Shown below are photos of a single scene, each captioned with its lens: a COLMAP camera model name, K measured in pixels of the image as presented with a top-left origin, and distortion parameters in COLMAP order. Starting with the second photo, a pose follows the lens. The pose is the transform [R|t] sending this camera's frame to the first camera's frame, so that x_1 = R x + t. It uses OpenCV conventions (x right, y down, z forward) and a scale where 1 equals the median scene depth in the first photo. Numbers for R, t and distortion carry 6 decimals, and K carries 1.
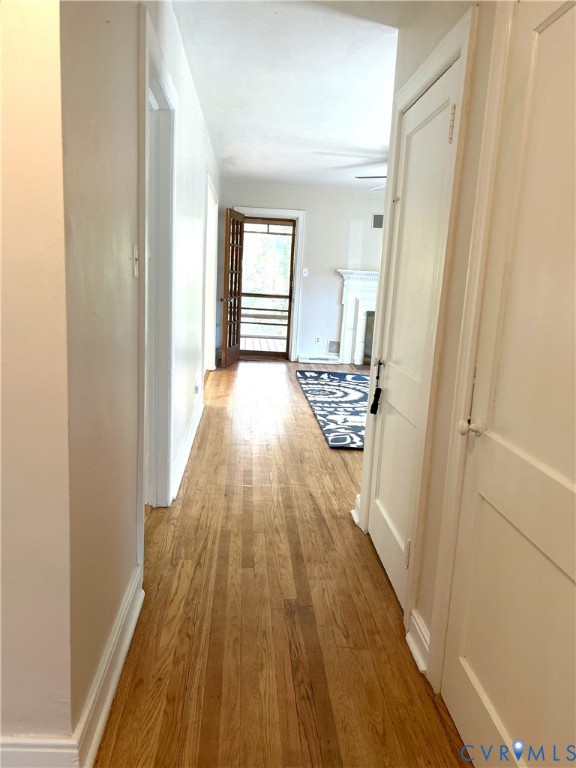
lens RADIAL K [[583.3, 0, 284.5], [0, 583.3, 386.5], [0, 0, 1]] dist [0.053121, -0.057901]
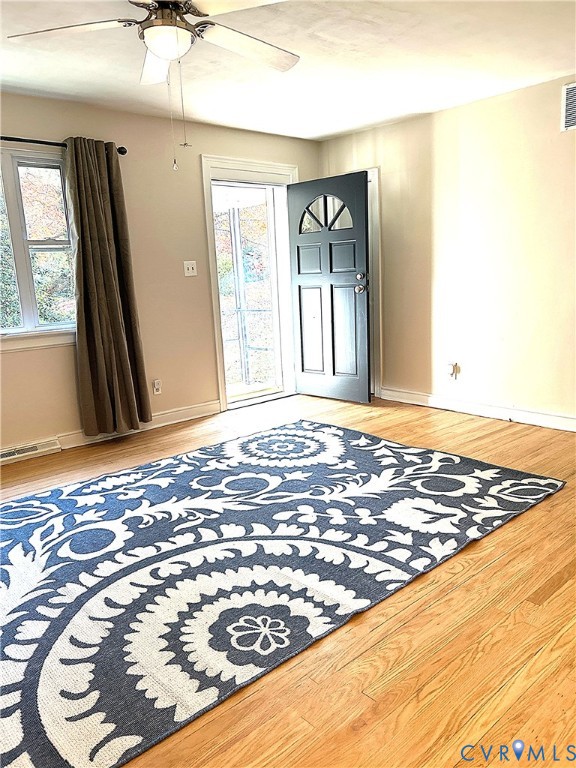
lens RADIAL K [[583.3, 0, 284.5], [0, 583.3, 386.5], [0, 0, 1]] dist [0.053121, -0.057901]
pose [[-0.619586, -0.178329, 0.764403, -0.278423], [0.161251, 0.924161, 0.346301, -0.367052], [-0.768187, 0.337824, -0.543842, 1.855554]]
